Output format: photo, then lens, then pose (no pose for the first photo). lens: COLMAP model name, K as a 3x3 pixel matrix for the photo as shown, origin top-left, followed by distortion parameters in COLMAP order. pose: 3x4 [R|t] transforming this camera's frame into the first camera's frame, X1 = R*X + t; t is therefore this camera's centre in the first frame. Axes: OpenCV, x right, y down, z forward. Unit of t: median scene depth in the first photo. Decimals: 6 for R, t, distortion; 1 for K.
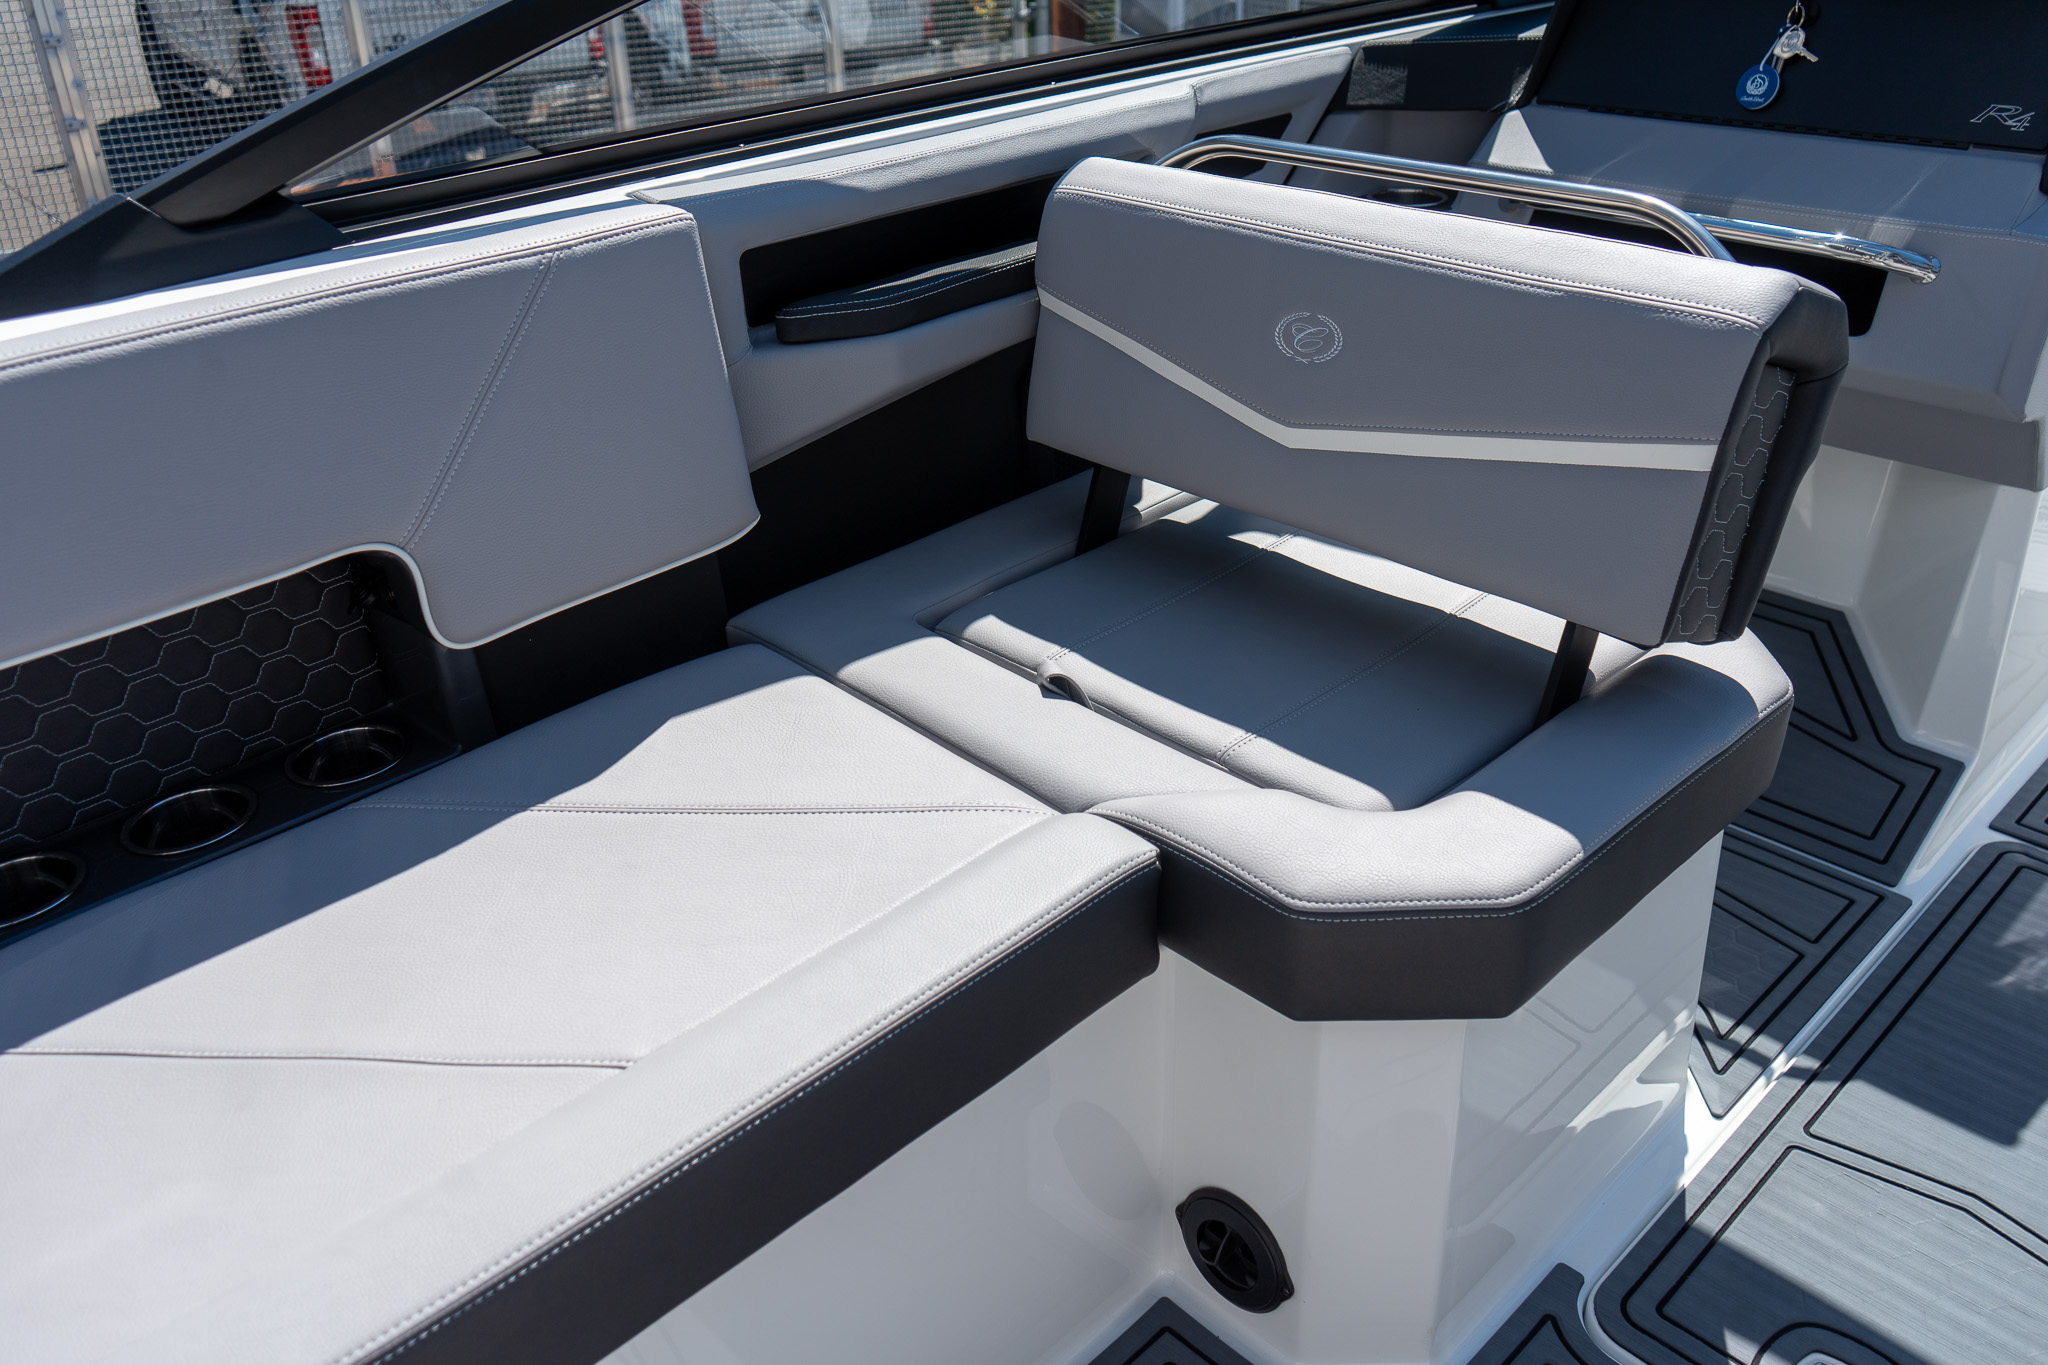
lens RADIAL K [[1626.1, 0, 1048.9], [0, 1626.1, 690.8], [0, 0, 1]] dist [-0.002946, 0.002409]
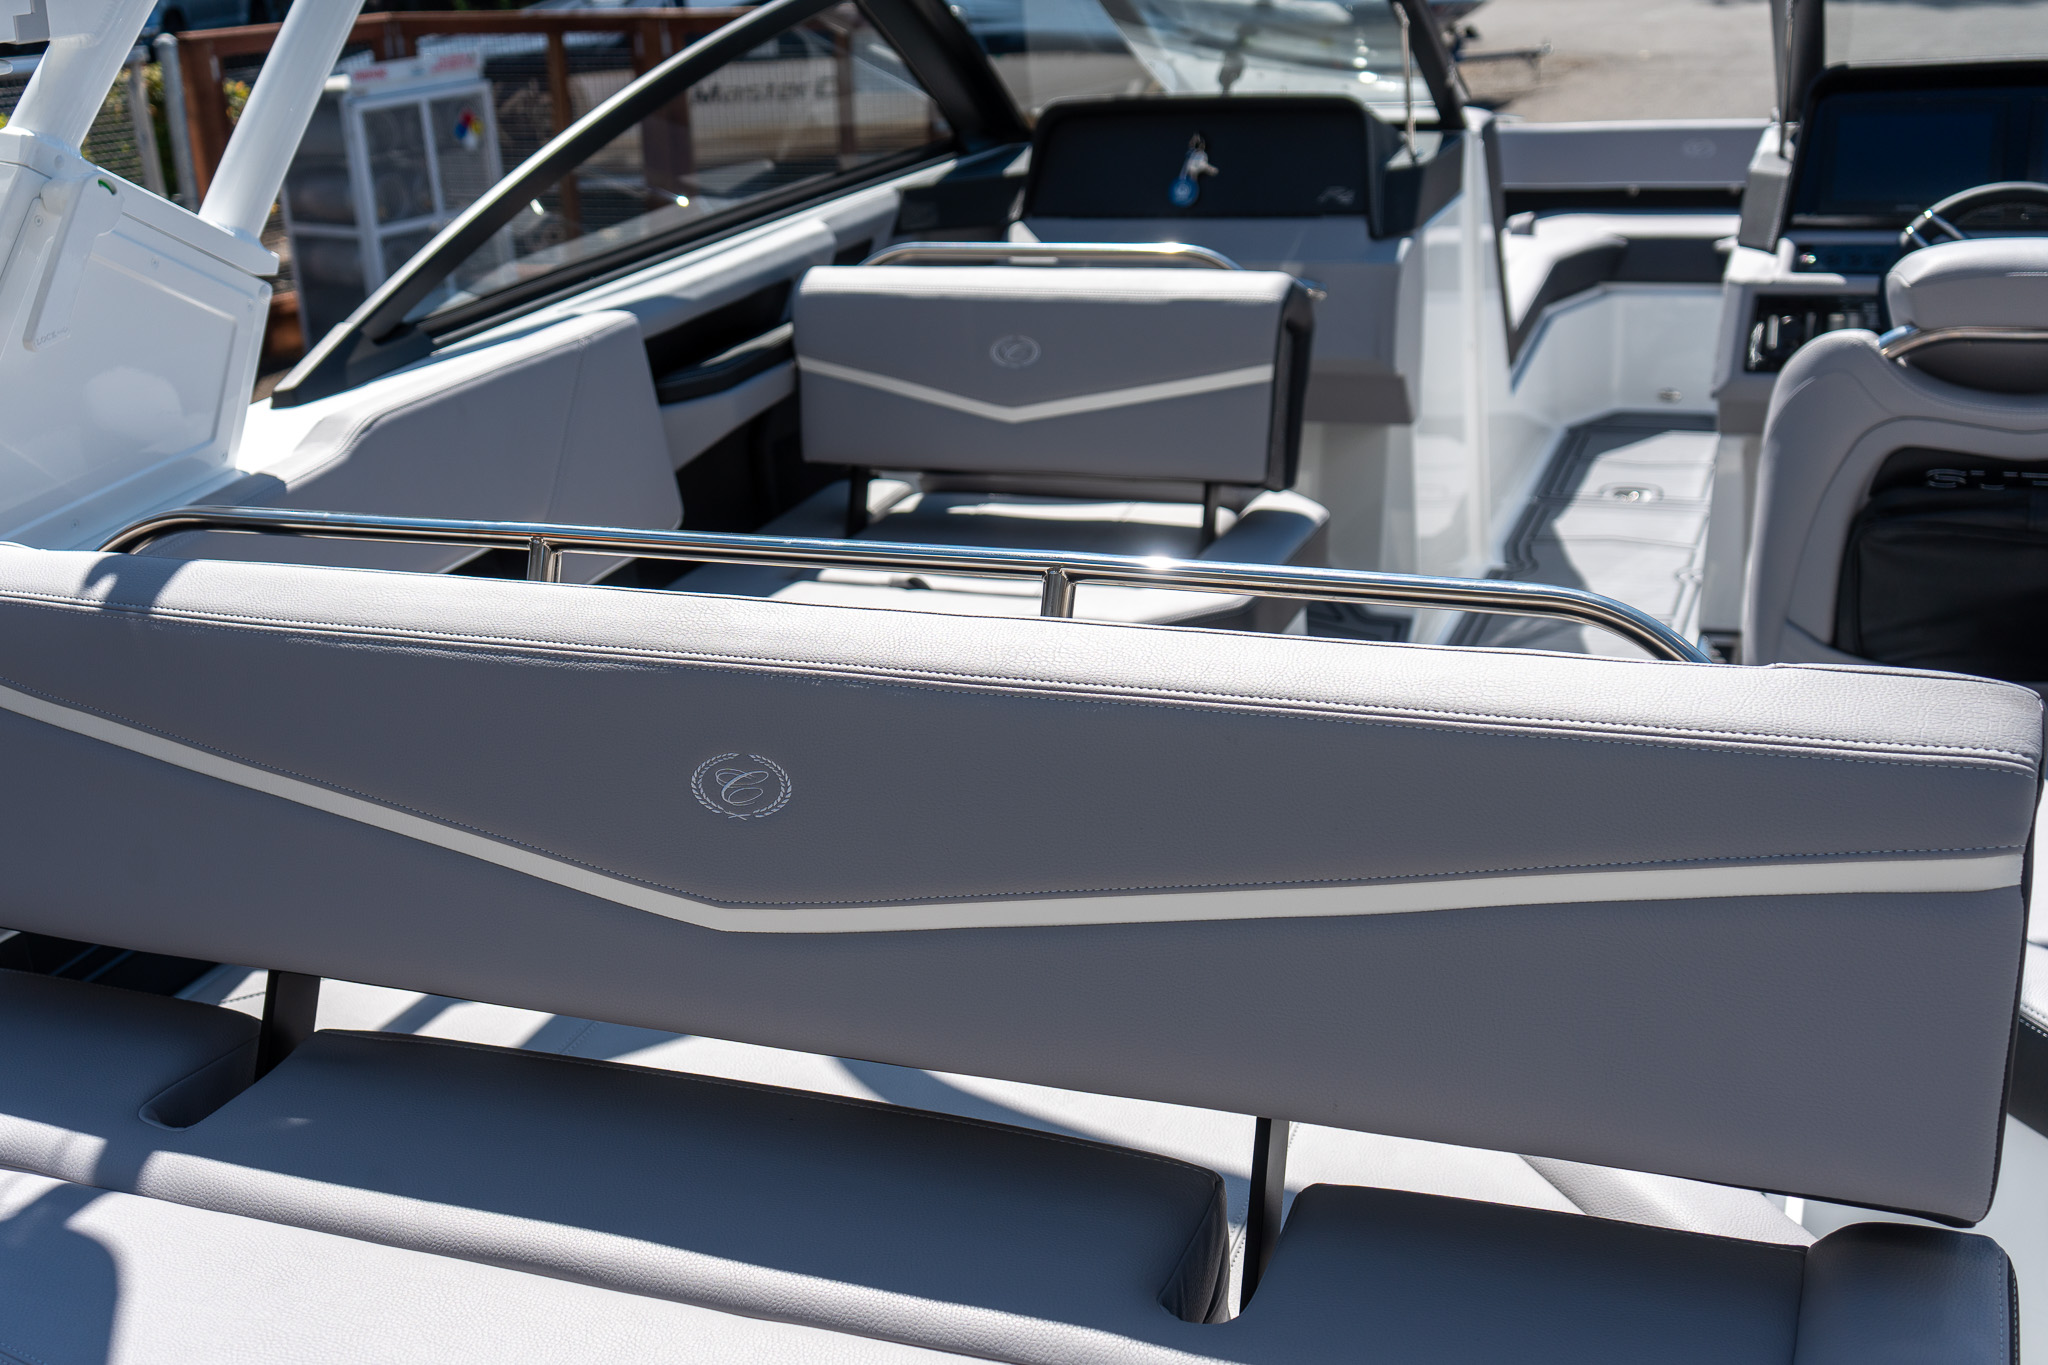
lens RADIAL K [[2280.3, 0, 966.2], [0, 2280.3, 716.0], [0, 0, 1]] dist [0.012263, 0.014586]
pose [[0.915416, -0.159561, 0.369532, -0.600834], [0.218221, 0.968176, -0.122536, 0.308260], [-0.338220, 0.192811, 0.921103, -0.771467]]
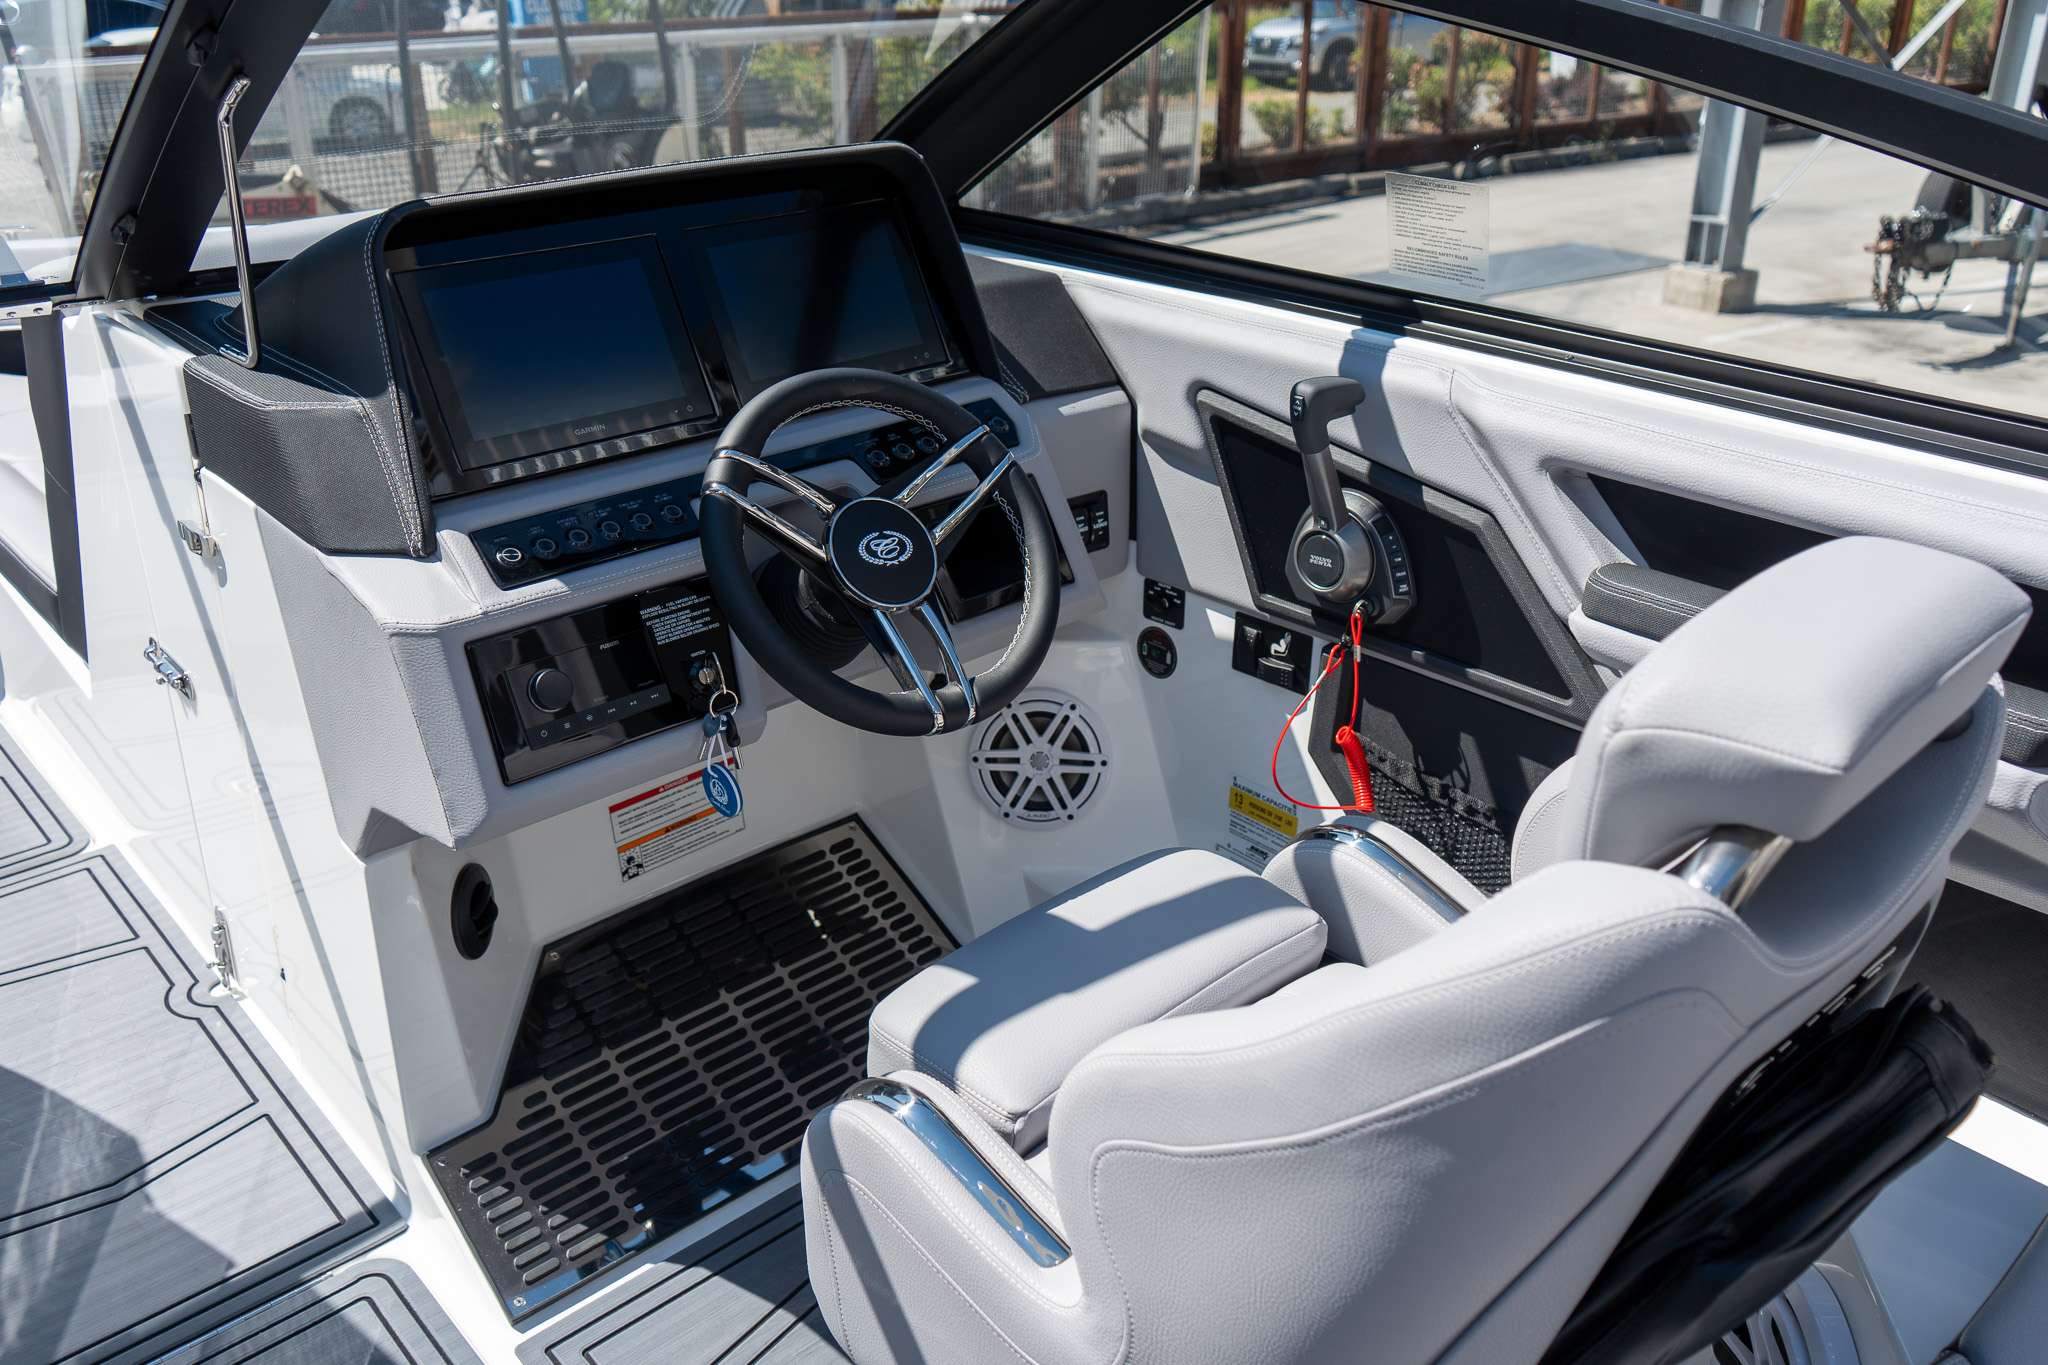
lens RADIAL K [[1635.0, 0, 1010.2], [0, 1635.0, 687.1], [0, 0, 1]] dist [-0.007377, 0.002108]
pose [[0.034836, -0.404191, 0.914011, 0.079202], [0.483853, 0.807054, 0.338452, -0.222095], [-0.874456, 0.430457, 0.223683, 0.297946]]
